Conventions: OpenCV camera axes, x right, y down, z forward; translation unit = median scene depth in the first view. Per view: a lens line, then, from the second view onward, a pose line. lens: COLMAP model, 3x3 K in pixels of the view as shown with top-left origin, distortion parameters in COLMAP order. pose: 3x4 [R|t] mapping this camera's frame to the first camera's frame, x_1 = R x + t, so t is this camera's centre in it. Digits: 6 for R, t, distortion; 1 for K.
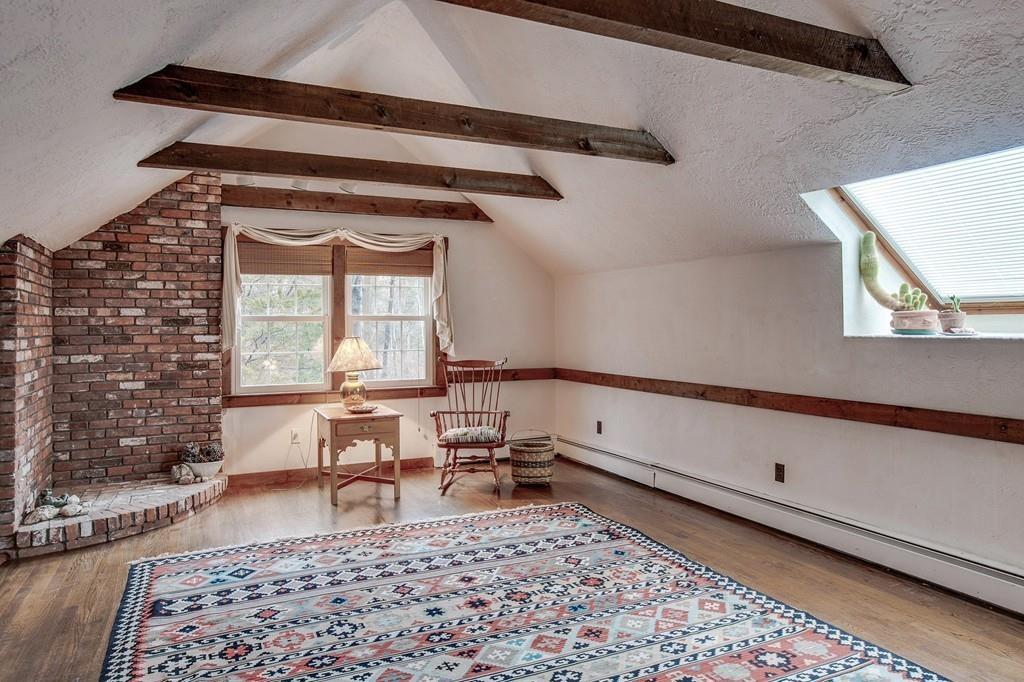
lens RADIAL K [[626.0, 0, 509.4], [0, 626.0, 333.4], [0, 0, 1]] dist [-0.024657, 0.015495]
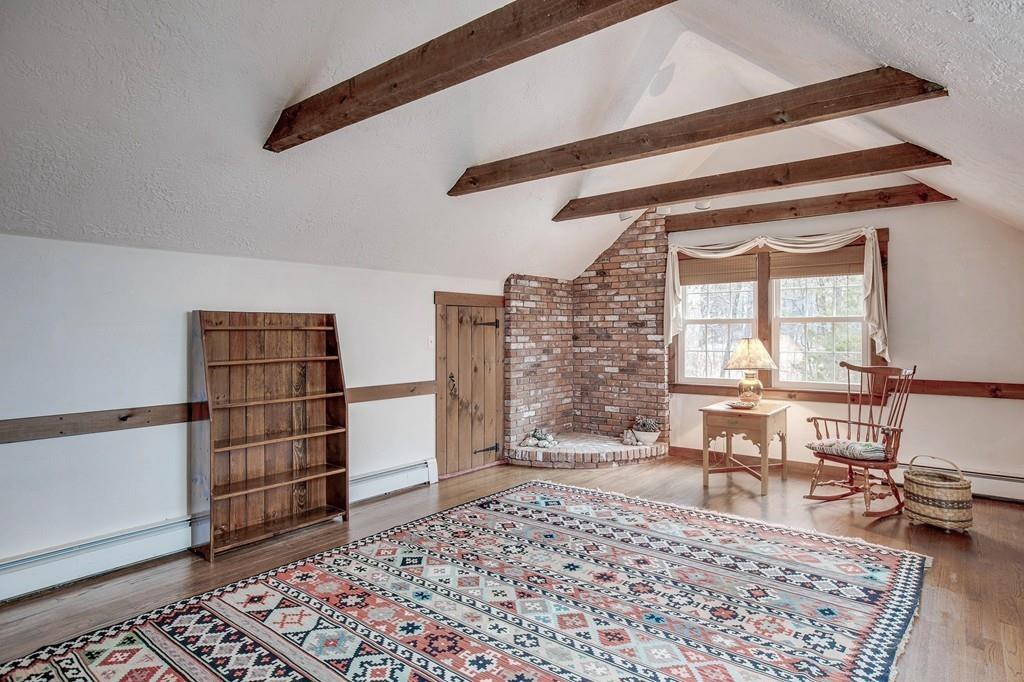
lens RADIAL K [[541.6, 0, 513.7], [0, 541.6, 336.1], [0, 0, 1]] dist [-0.028040, 0.004874]
pose [[0.486768, 0.012981, -0.873435, 0.375575], [-0.008395, 0.999913, 0.010183, -0.003716], [0.873491, 0.002376, 0.486834, 0.205552]]
